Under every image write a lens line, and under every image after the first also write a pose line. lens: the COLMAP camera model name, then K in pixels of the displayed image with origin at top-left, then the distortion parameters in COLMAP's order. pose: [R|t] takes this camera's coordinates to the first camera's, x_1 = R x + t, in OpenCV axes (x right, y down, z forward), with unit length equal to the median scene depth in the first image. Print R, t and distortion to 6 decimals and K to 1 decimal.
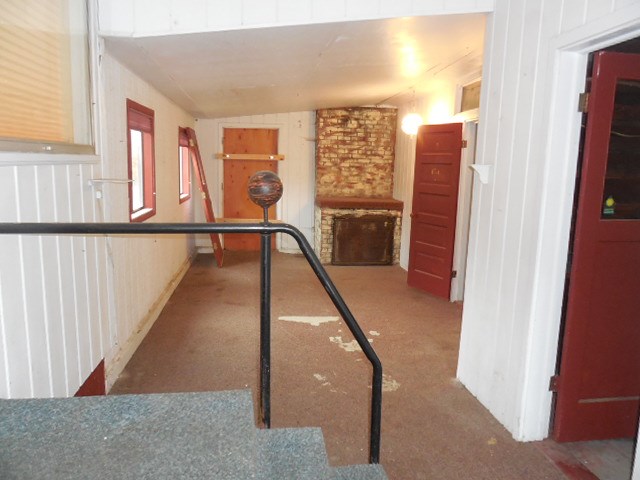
lens RADIAL K [[494.6, 0, 331.4], [0, 494.6, 241.6], [0, 0, 1]] dist [-0.045809, 0.060724]
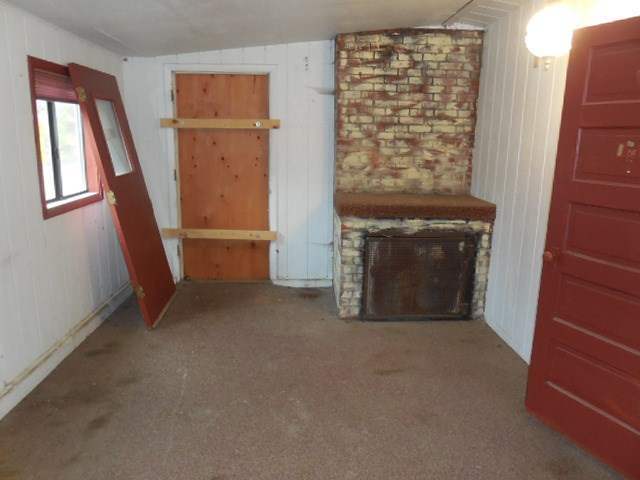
lens RADIAL K [[494.6, 0, 331.4], [0, 494.6, 241.6], [0, 0, 1]] dist [-0.045809, 0.060724]
pose [[0.996826, 0.007311, -0.079281, 0.010923], [-0.003005, 0.998520, 0.054298, -0.066103], [0.079561, -0.053888, 0.995372, 0.433976]]
